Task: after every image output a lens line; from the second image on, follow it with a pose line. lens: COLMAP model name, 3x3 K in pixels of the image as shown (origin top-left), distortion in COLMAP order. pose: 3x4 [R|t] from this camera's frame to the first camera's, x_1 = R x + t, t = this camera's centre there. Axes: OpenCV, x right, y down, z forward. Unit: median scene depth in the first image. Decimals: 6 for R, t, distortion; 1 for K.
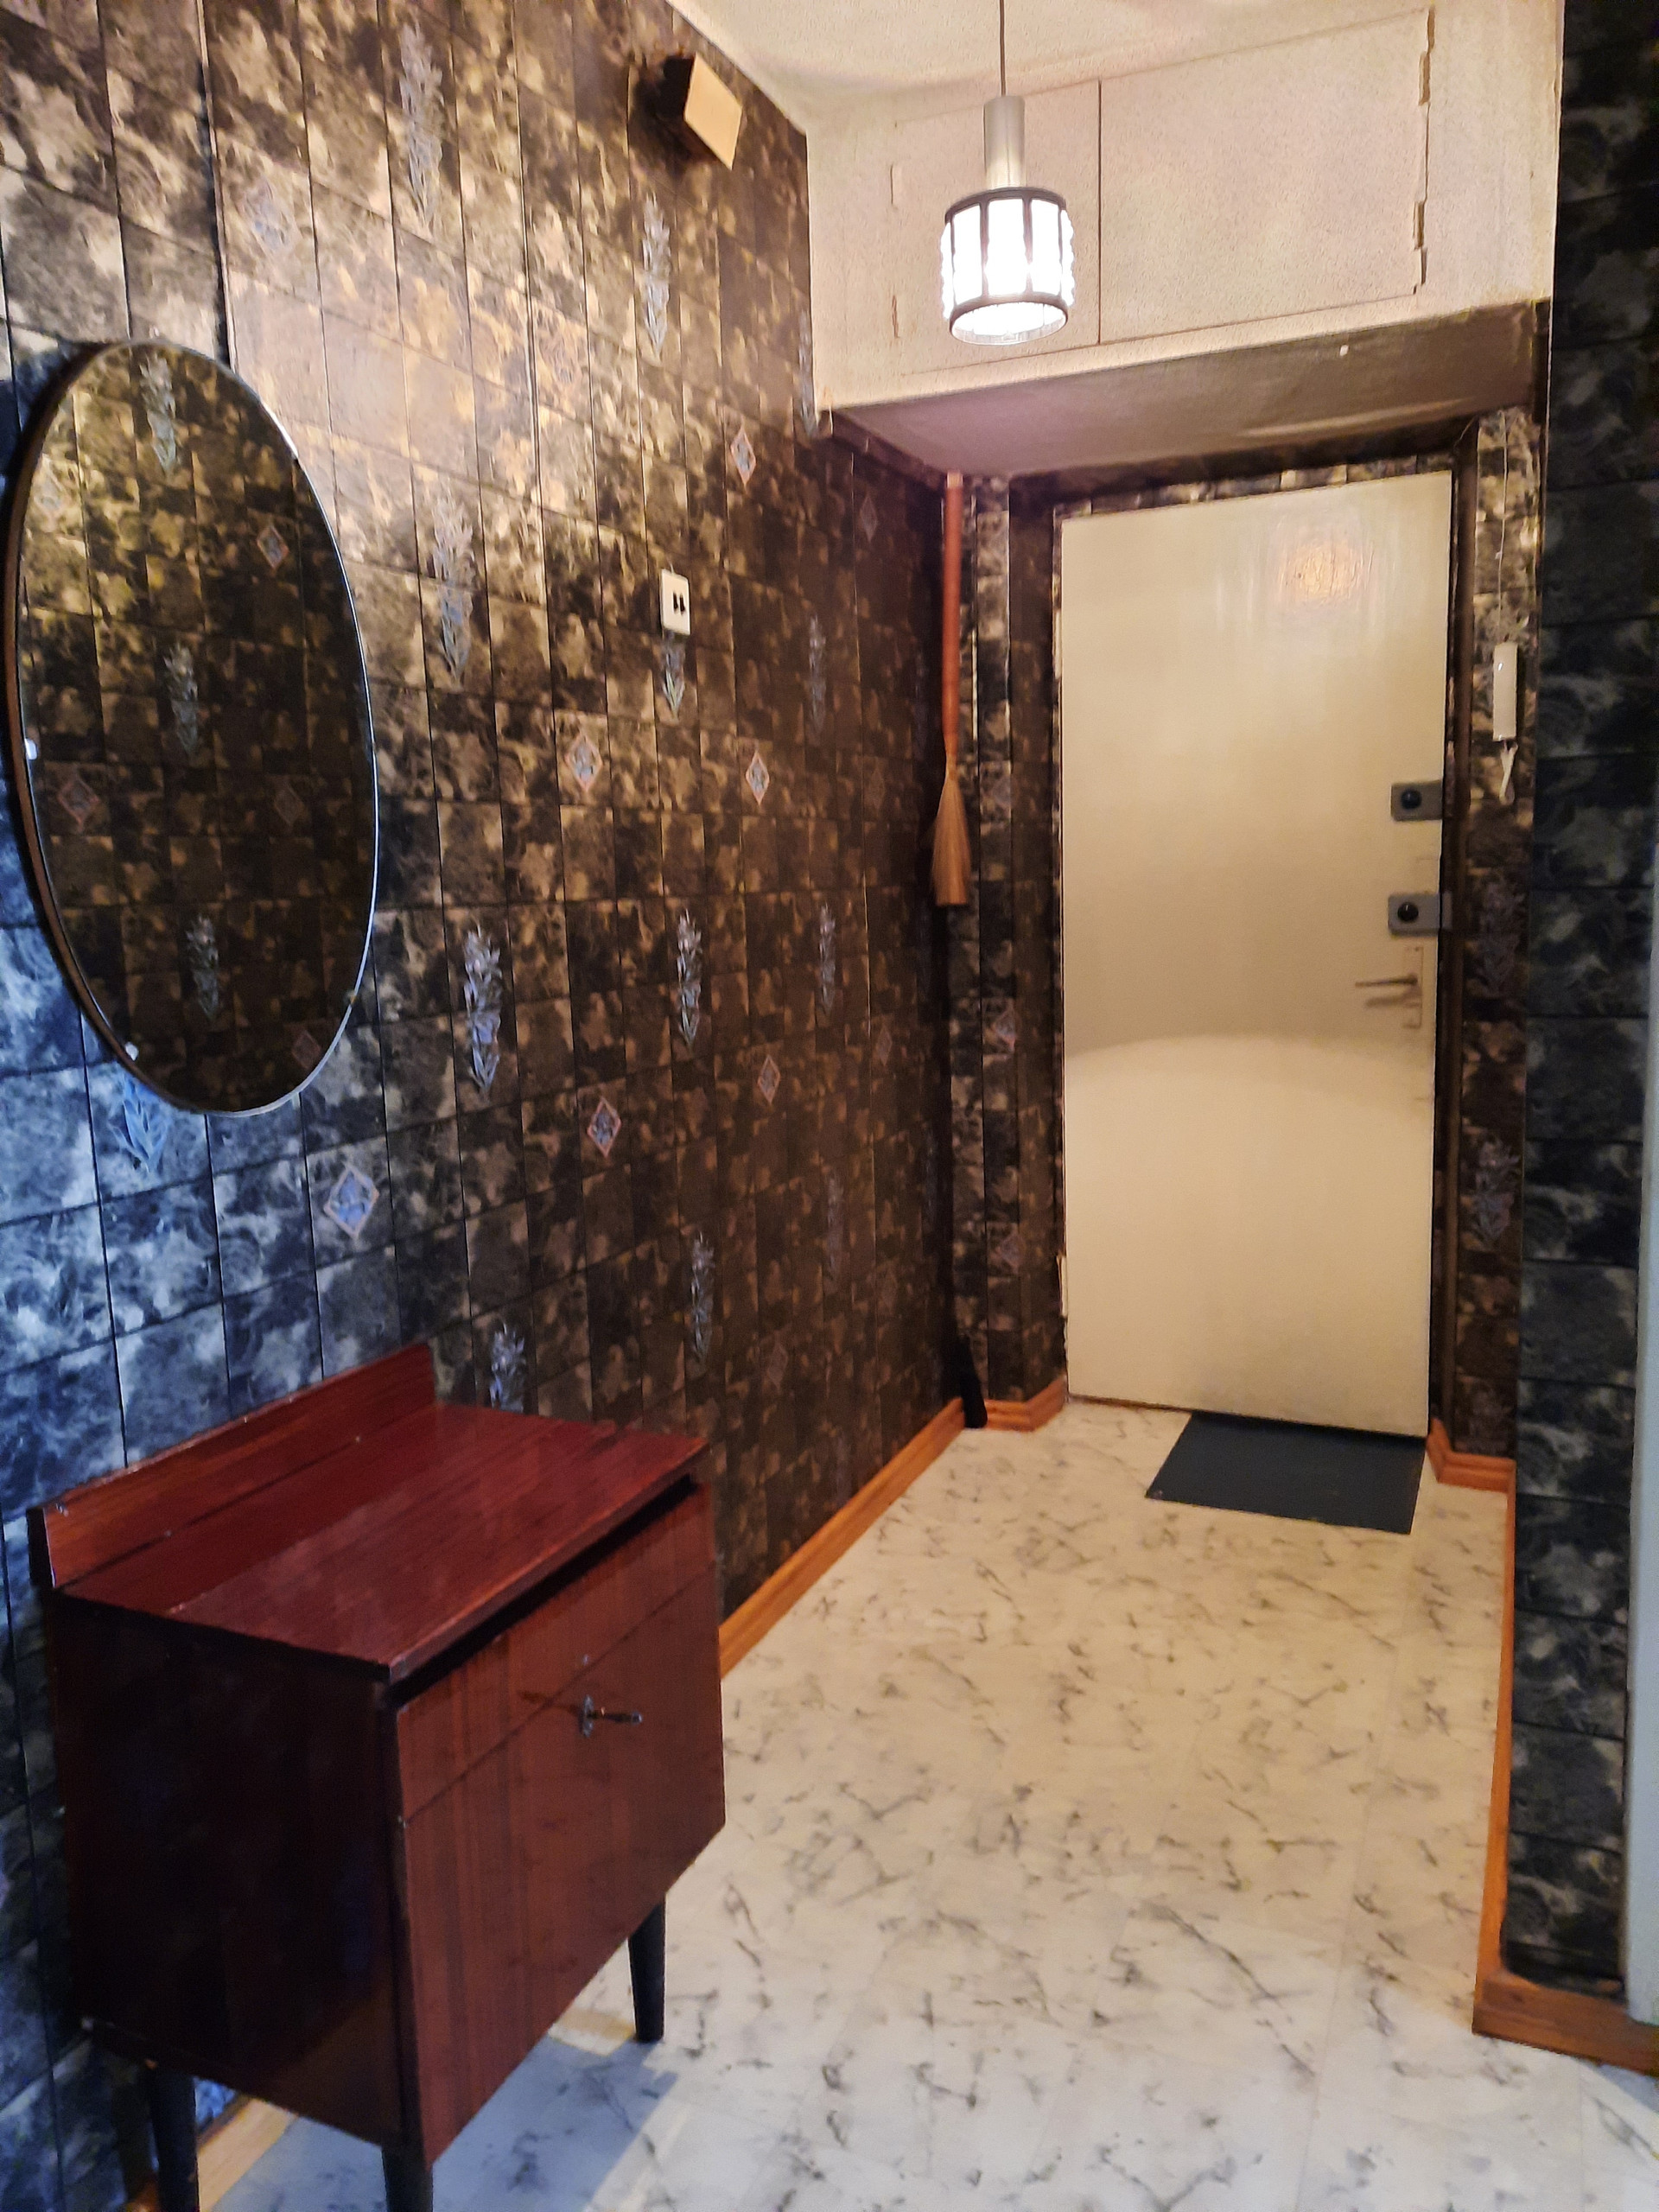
lens RADIAL K [[1594.7, 0, 832.8], [0, 1594.7, 1090.8], [0, 0, 1]] dist [0.085834, -0.088124]
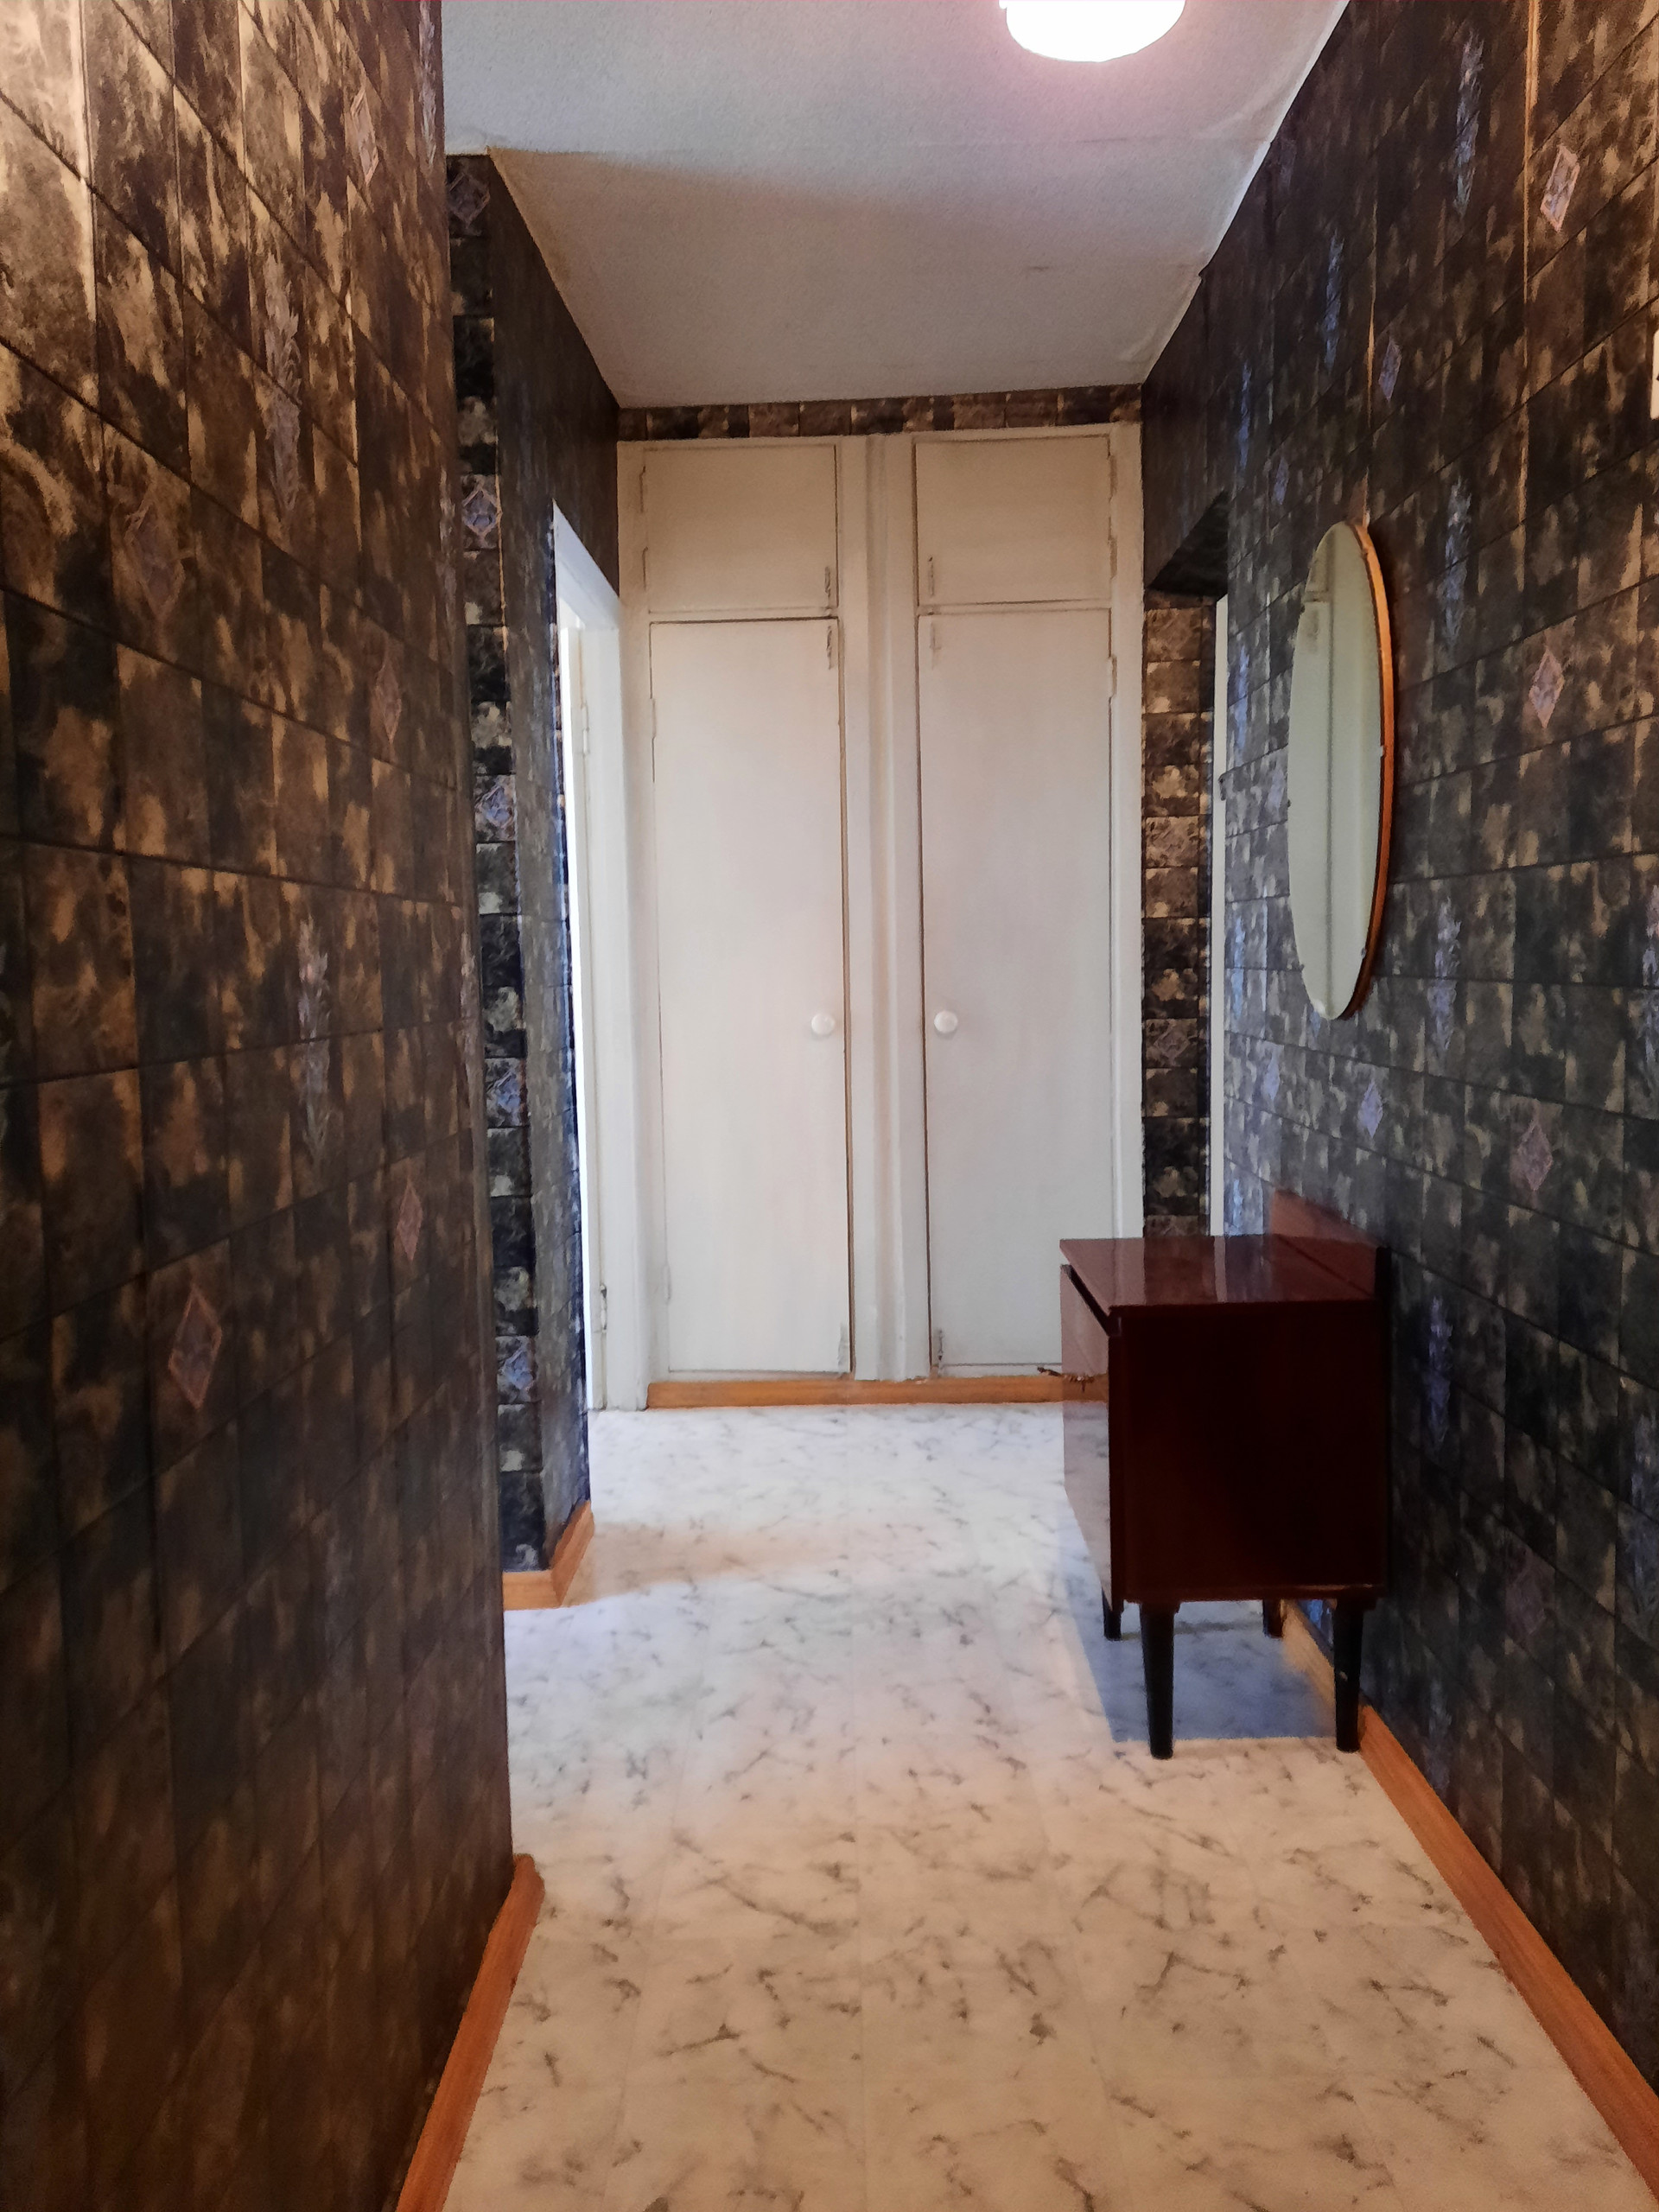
lens RADIAL K [[1587.3, 0, 833.0], [0, 1587.3, 1092.3], [0, 0, 1]] dist [0.088734, -0.086439]
pose [[-0.914378, 0.087022, -0.395399, 0.394818], [-0.002591, 0.975349, 0.220652, -0.149251], [0.404854, 0.202784, -0.891612, 1.288049]]
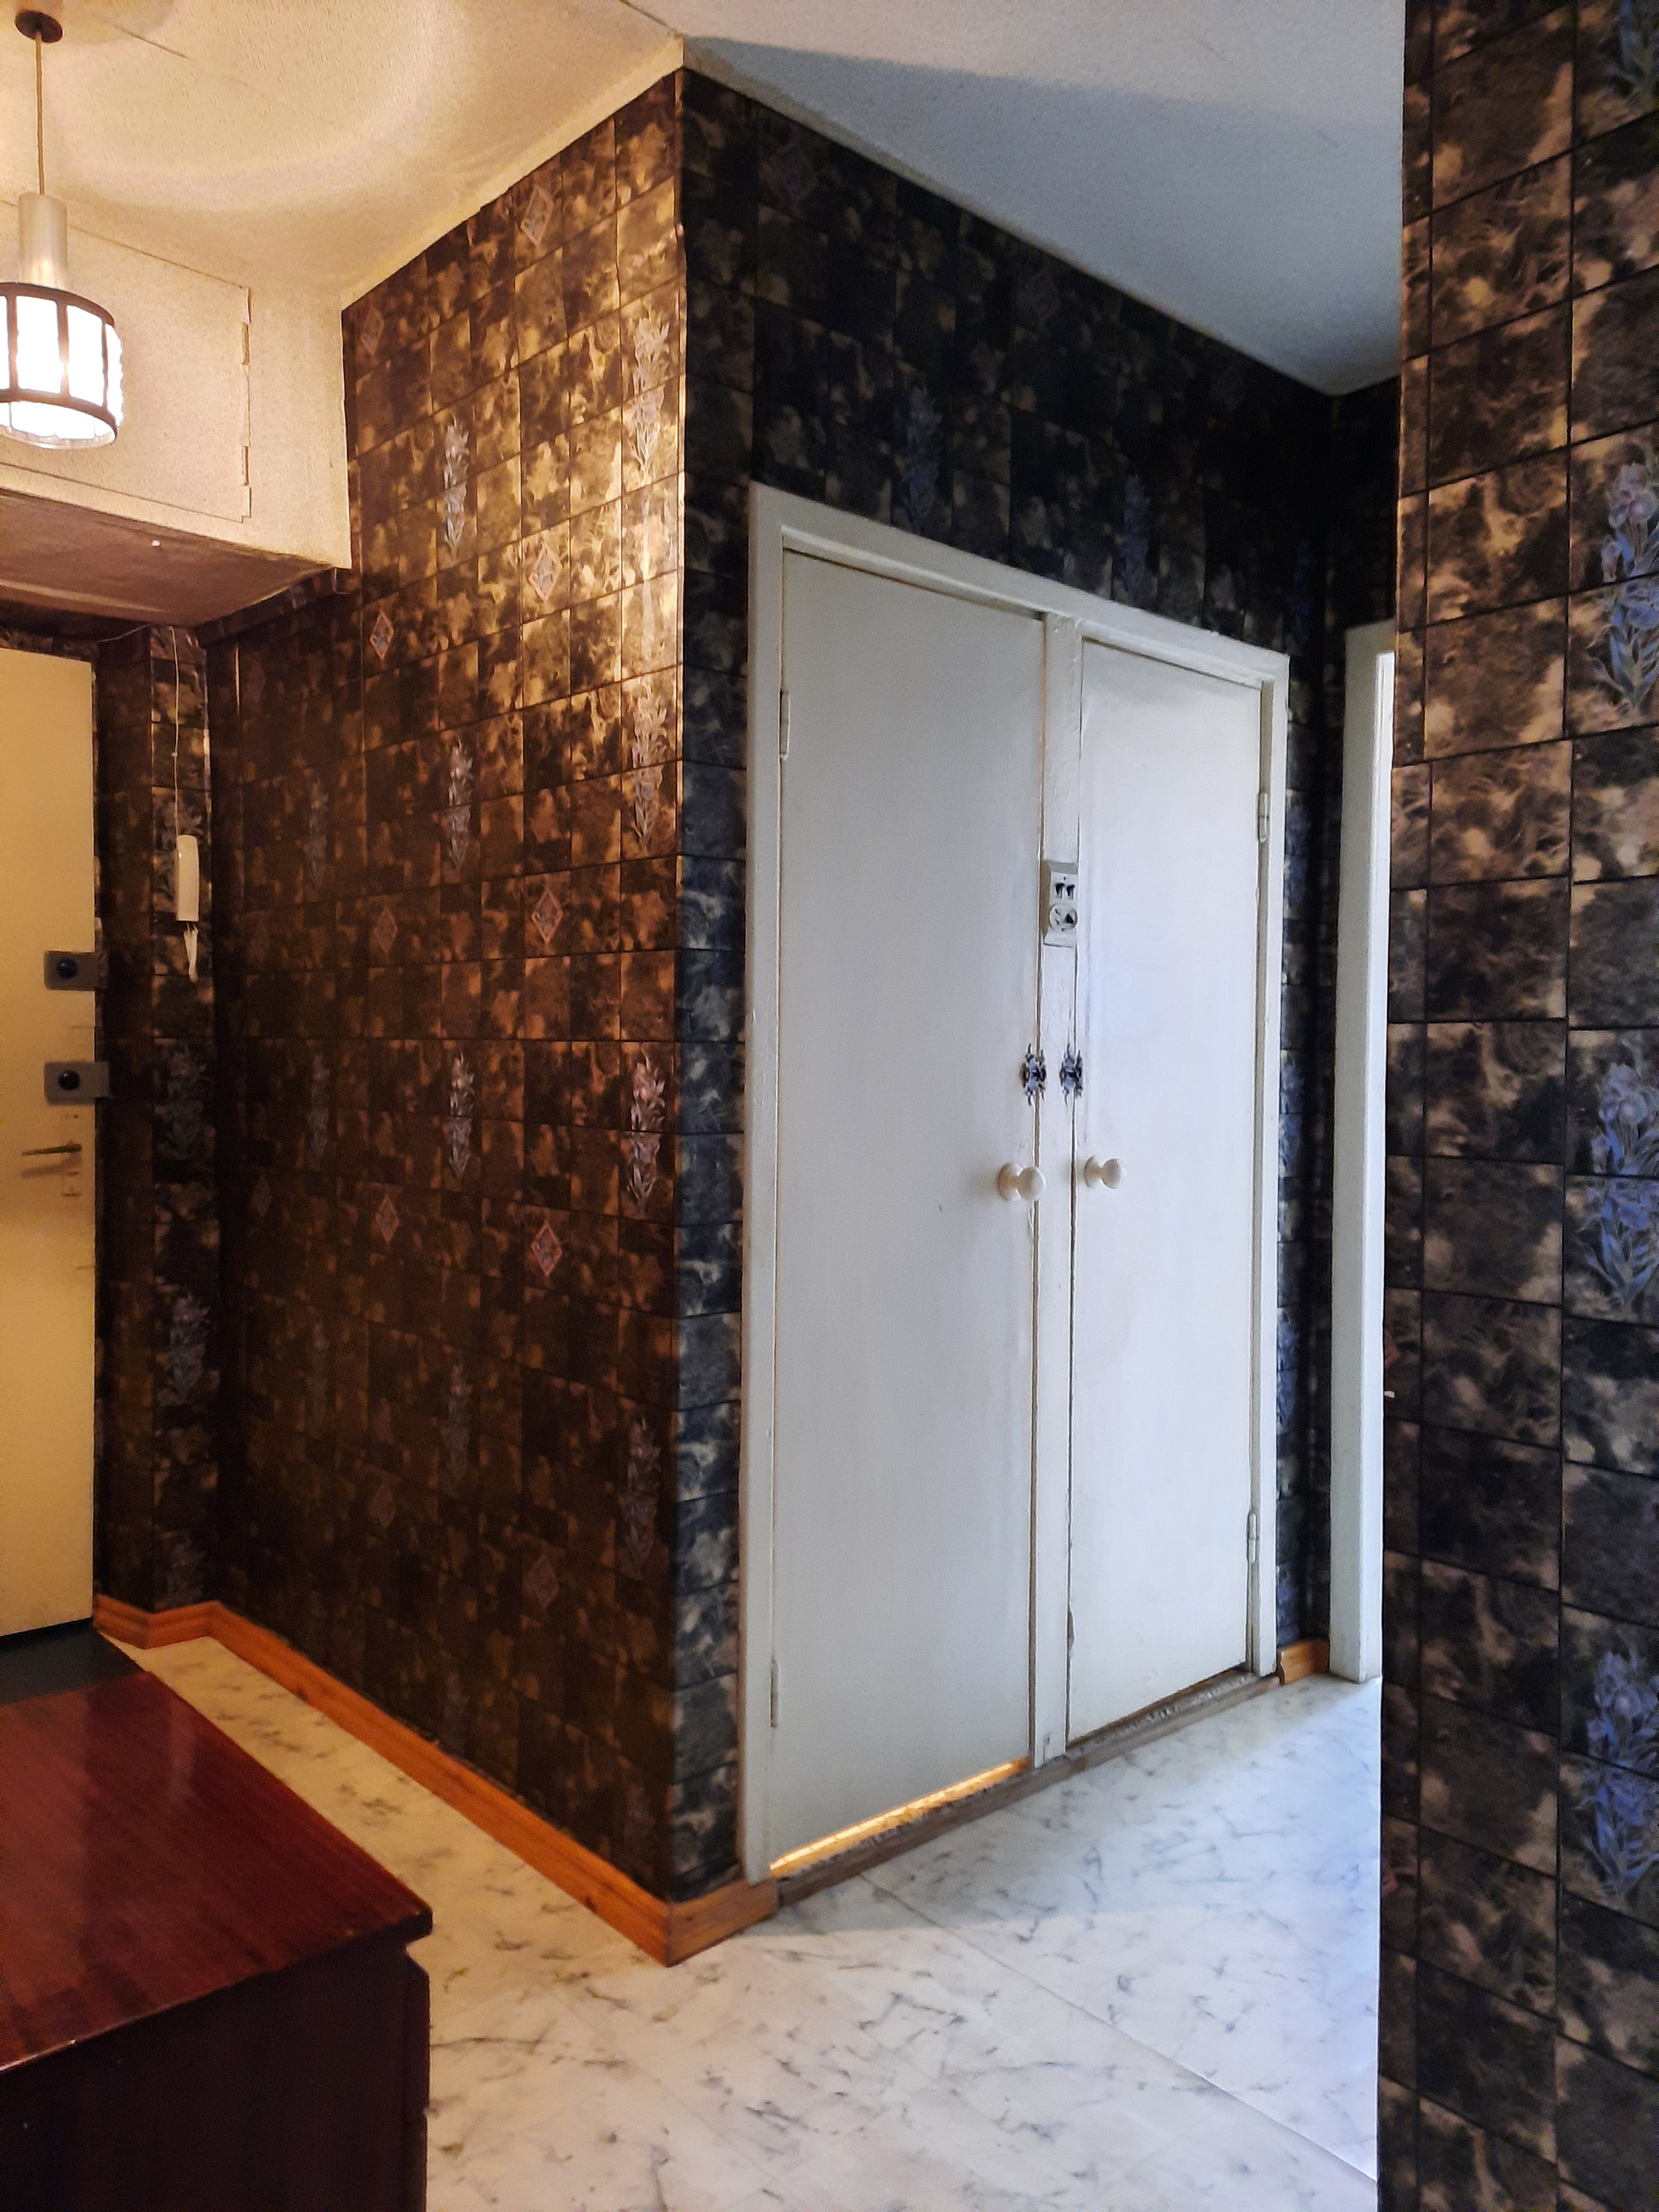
lens RADIAL K [[1590.4, 0, 833.1], [0, 1590.4, 1094.7], [0, 0, 1]] dist [0.095879, -0.102312]
pose [[0.410167, 0.013916, 0.911904, -0.437285], [0.101855, 0.992929, -0.060965, 0.009029], [-0.906305, 0.117888, 0.405849, 0.203739]]
